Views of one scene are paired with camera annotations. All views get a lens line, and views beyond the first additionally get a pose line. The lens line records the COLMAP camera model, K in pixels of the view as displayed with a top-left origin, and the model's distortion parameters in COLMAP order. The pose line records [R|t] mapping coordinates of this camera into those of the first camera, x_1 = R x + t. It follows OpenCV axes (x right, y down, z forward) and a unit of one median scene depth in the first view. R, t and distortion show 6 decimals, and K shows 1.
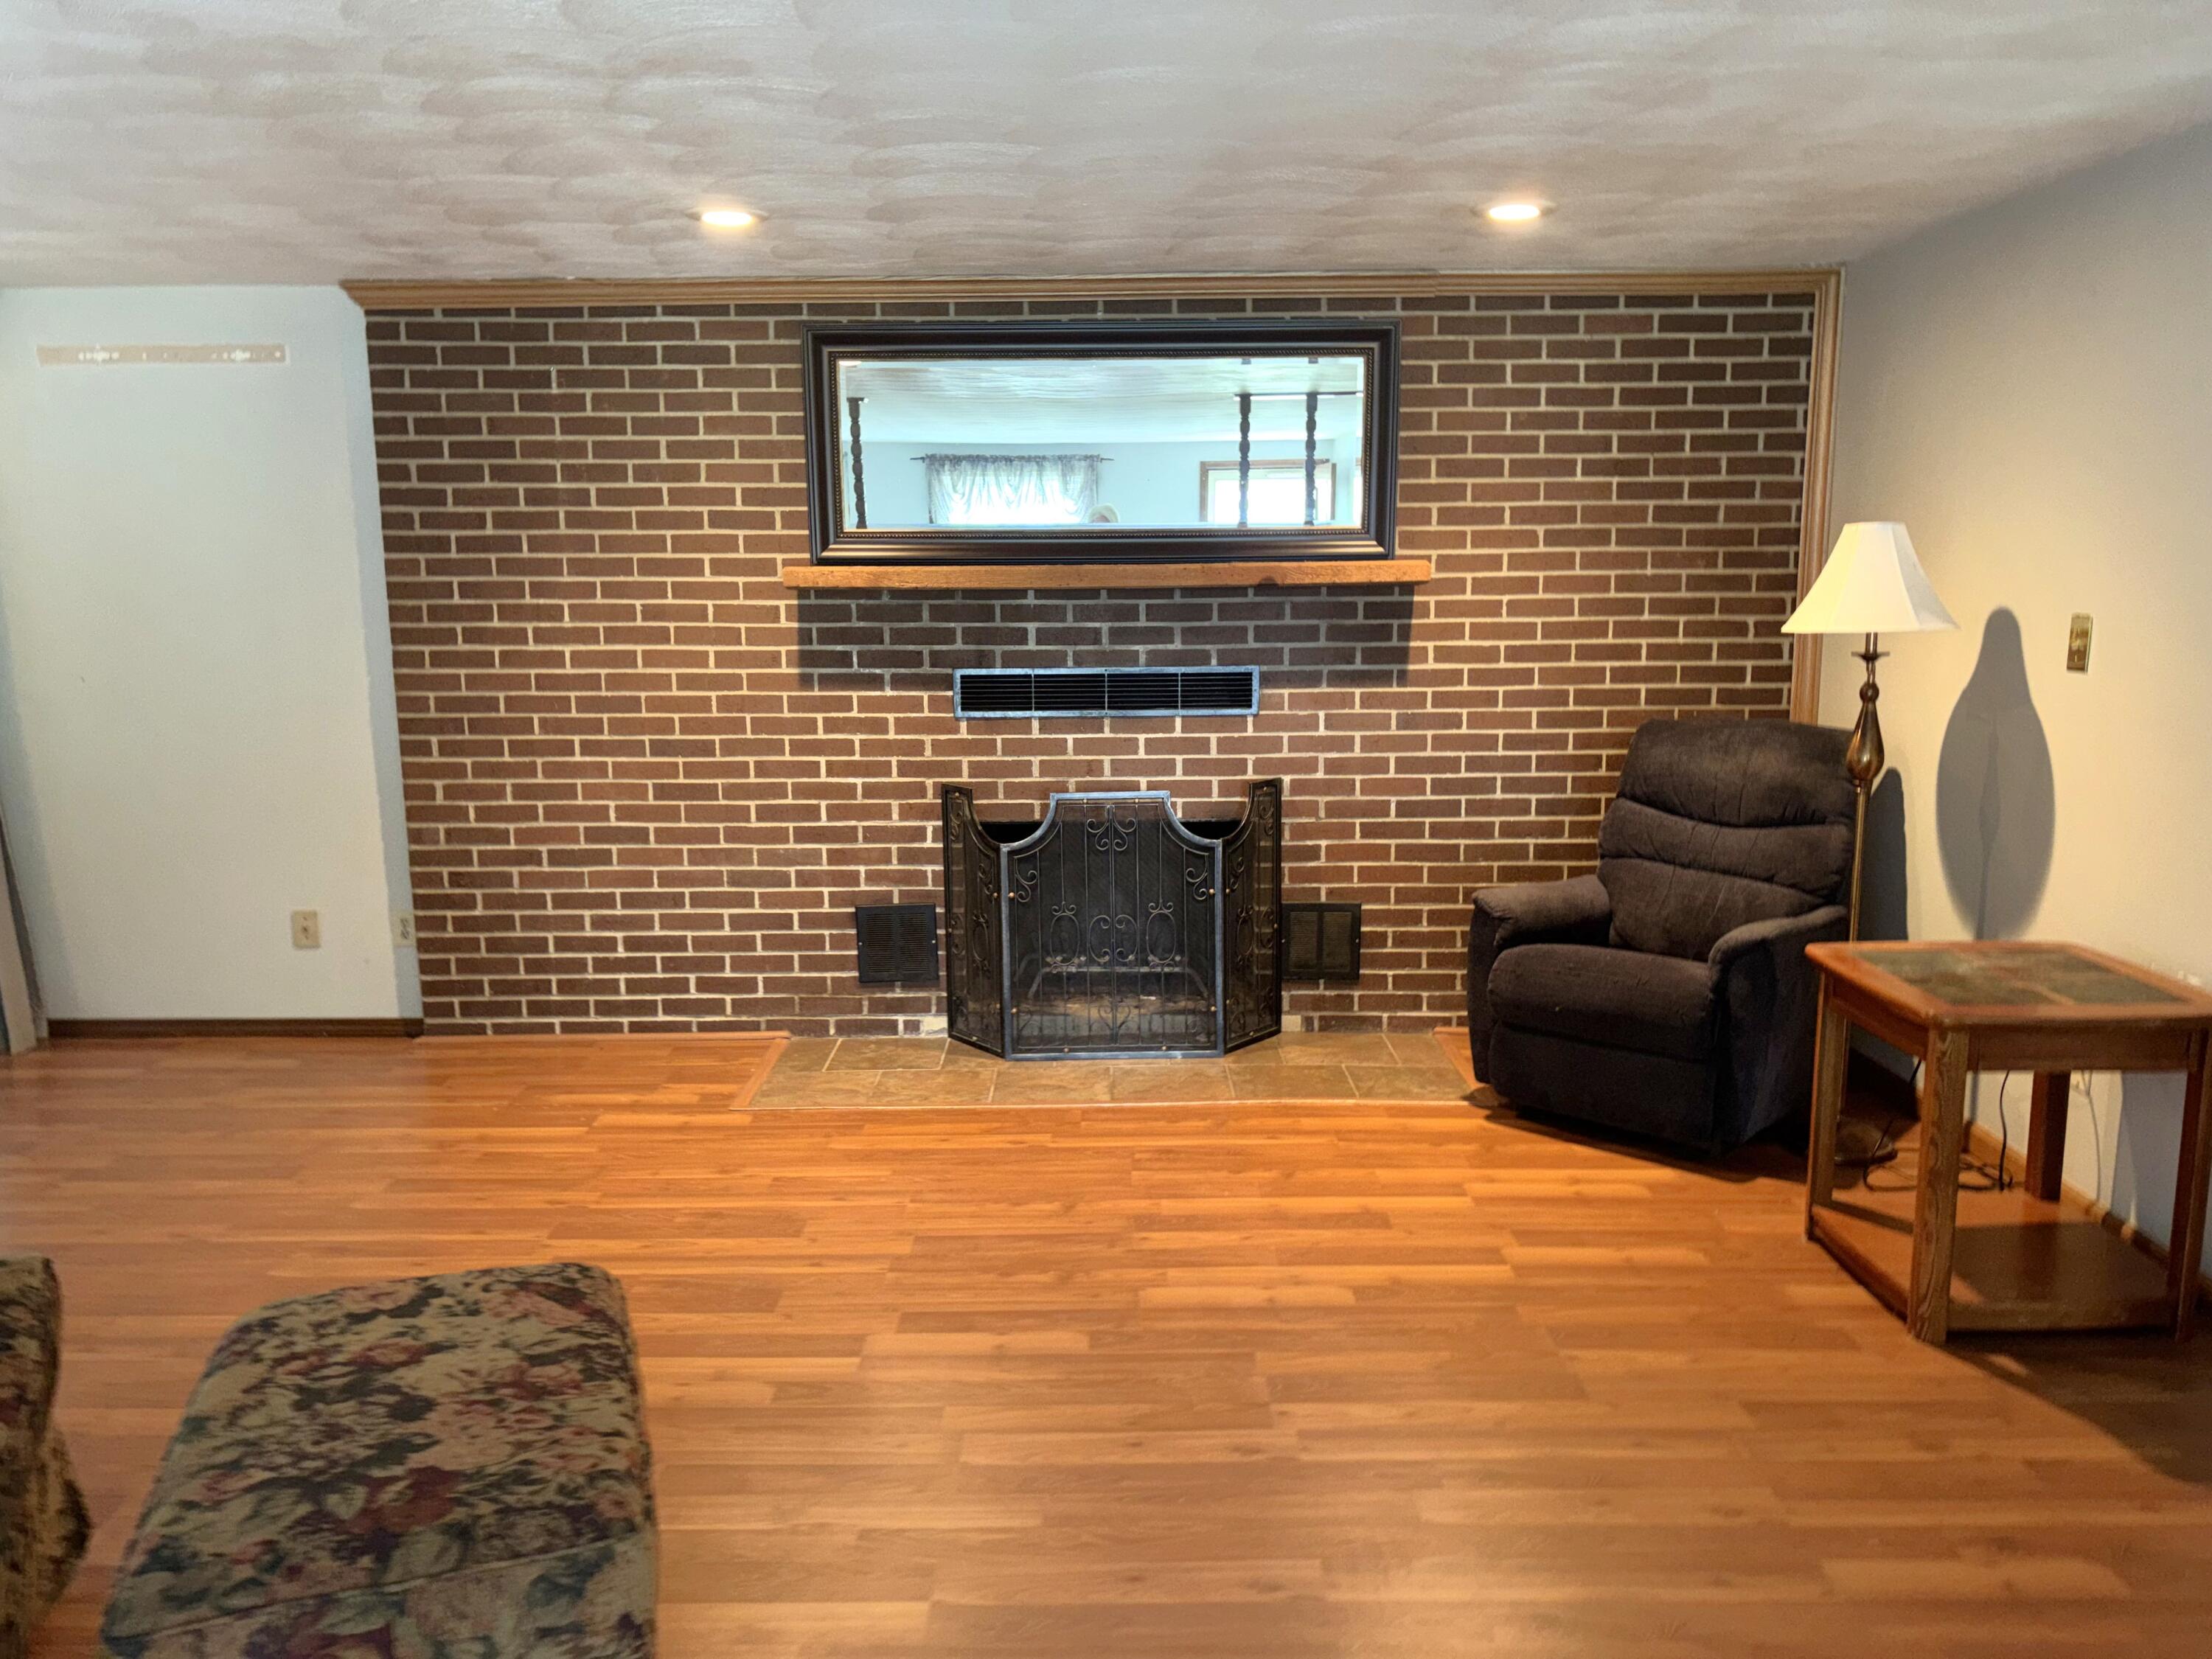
lens RADIAL K [[1691.0, 0, 1091.0], [0, 1691.0, 844.6], [0, 0, 1]] dist [0.064225, -0.059440]
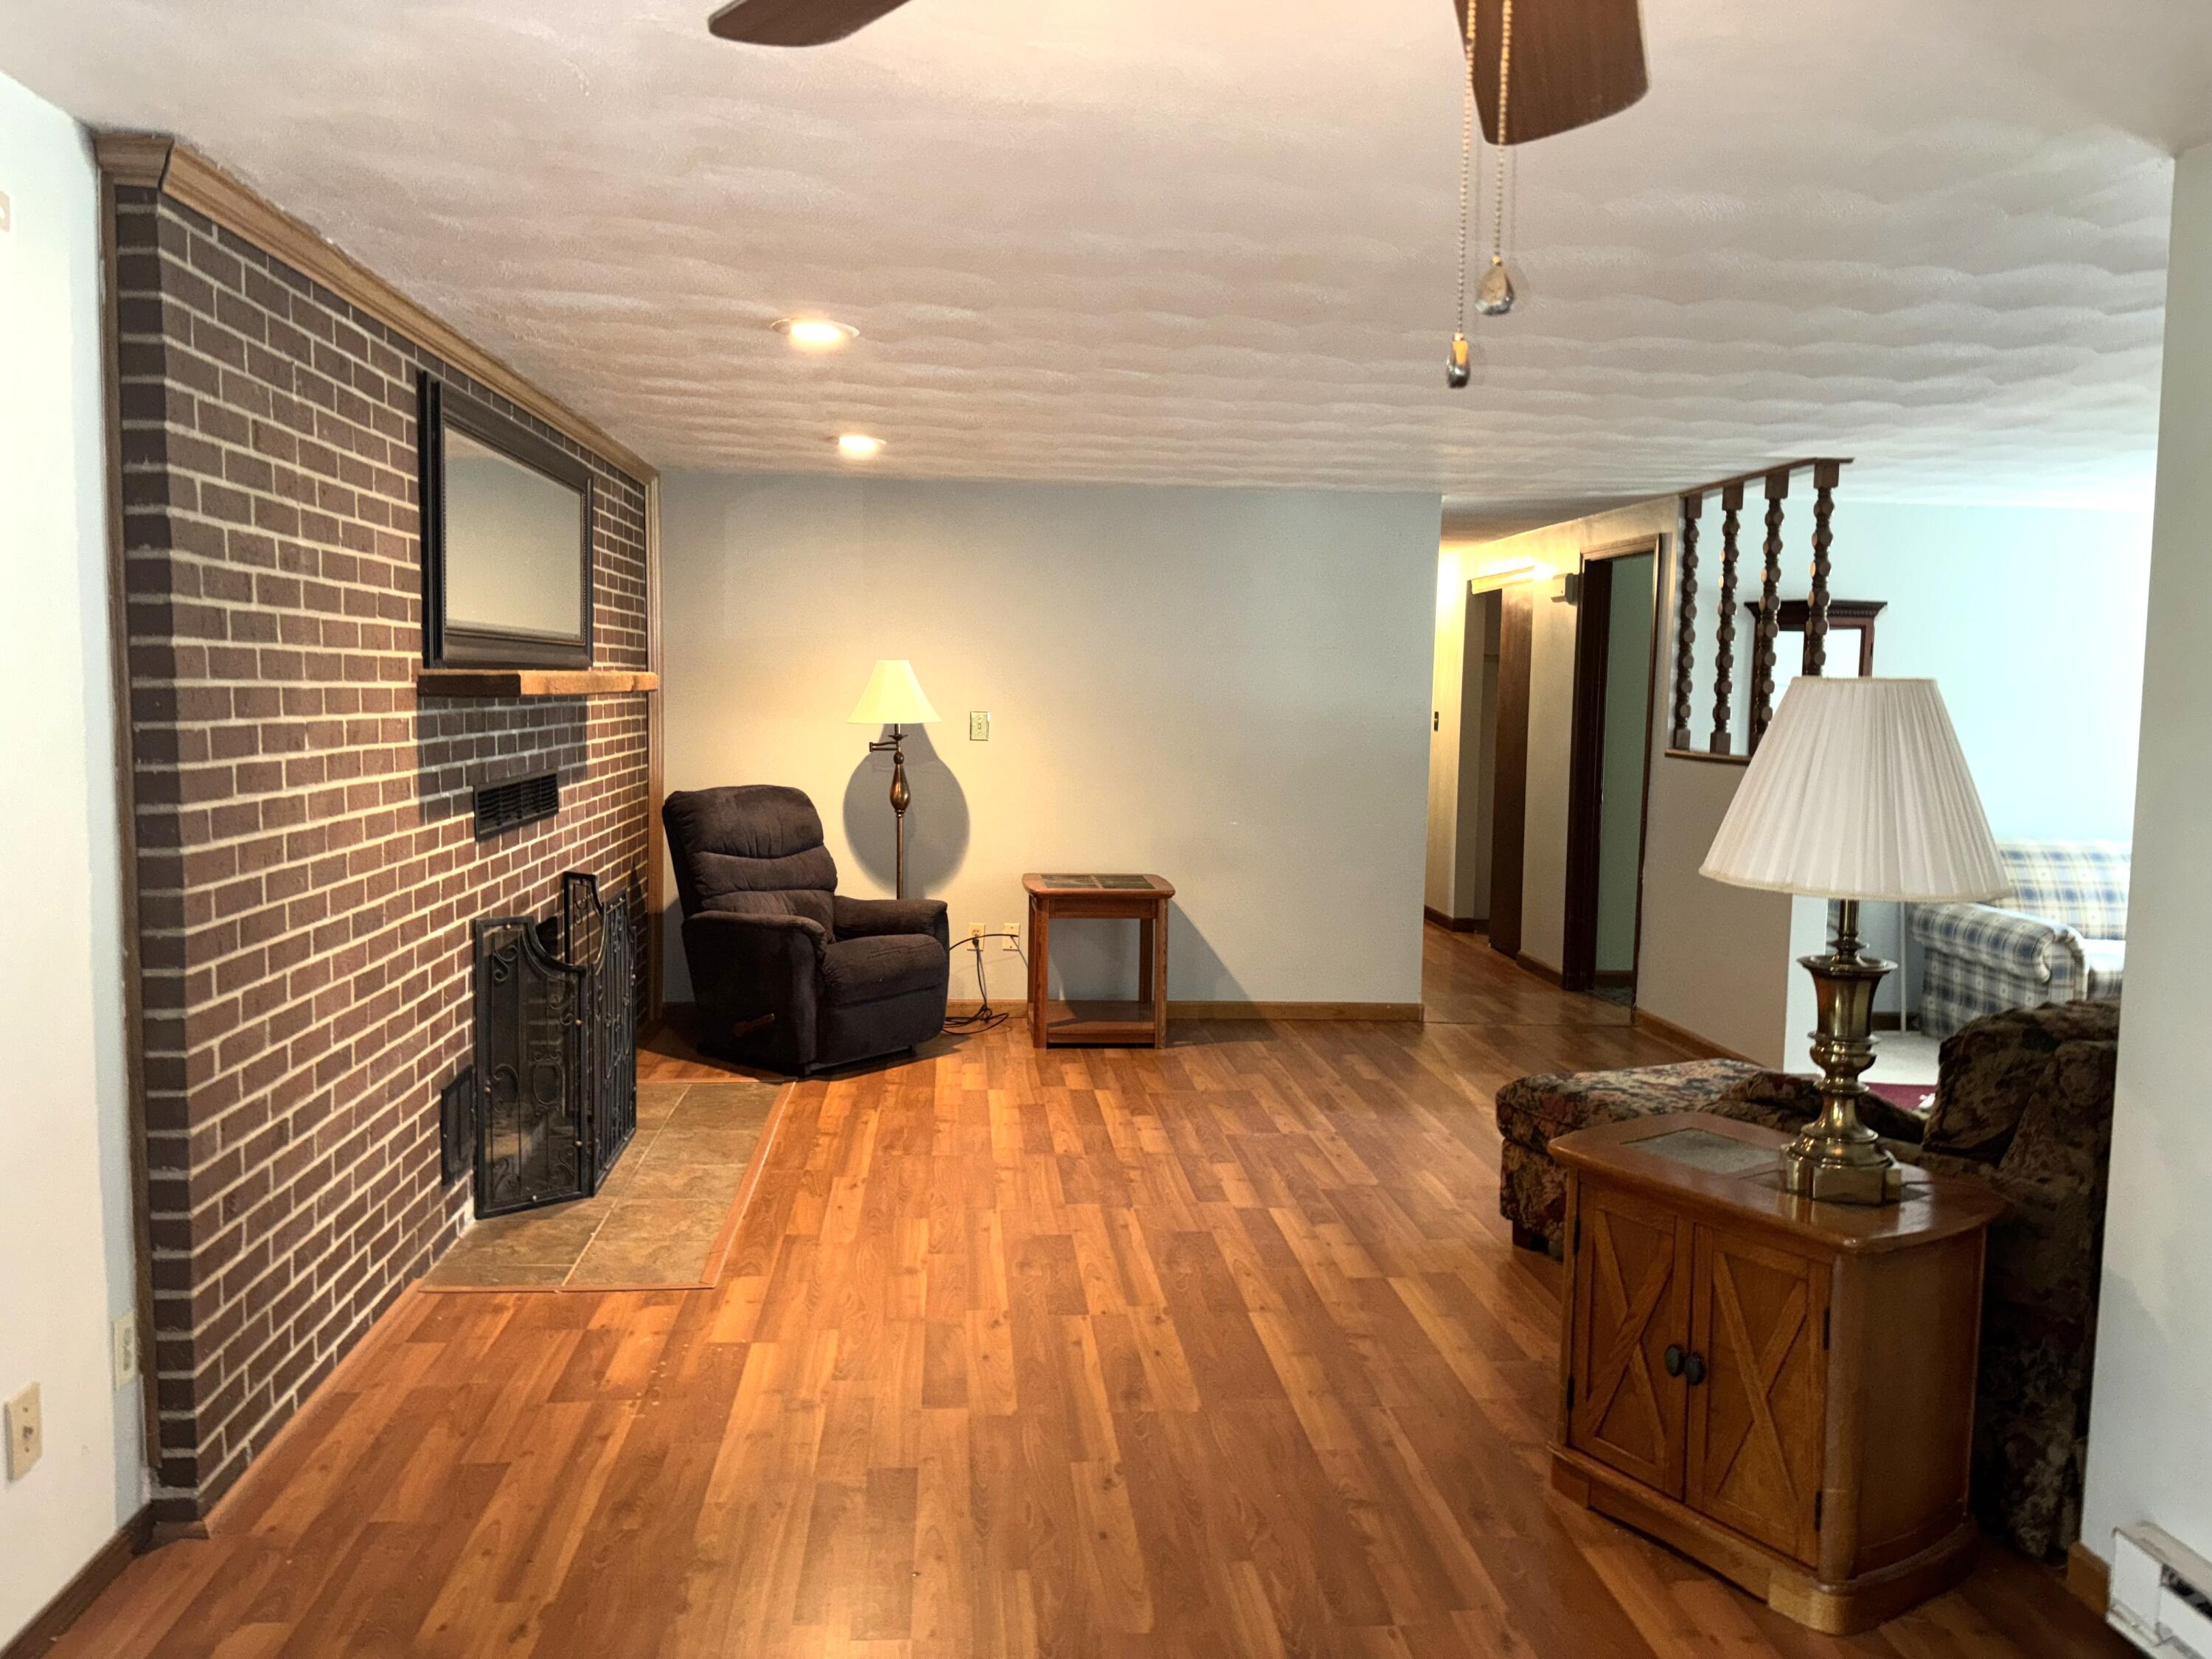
lens RADIAL K [[1691.0, 0, 1091.1], [0, 1691.0, 822.6], [0, 0, 1]] dist [0.064225, -0.059440]
pose [[-0.093518, -0.075729, 0.992733, -1.159545], [0.151810, 0.984359, 0.089391, -0.137210], [-0.983976, 0.159067, -0.080559, 0.902736]]
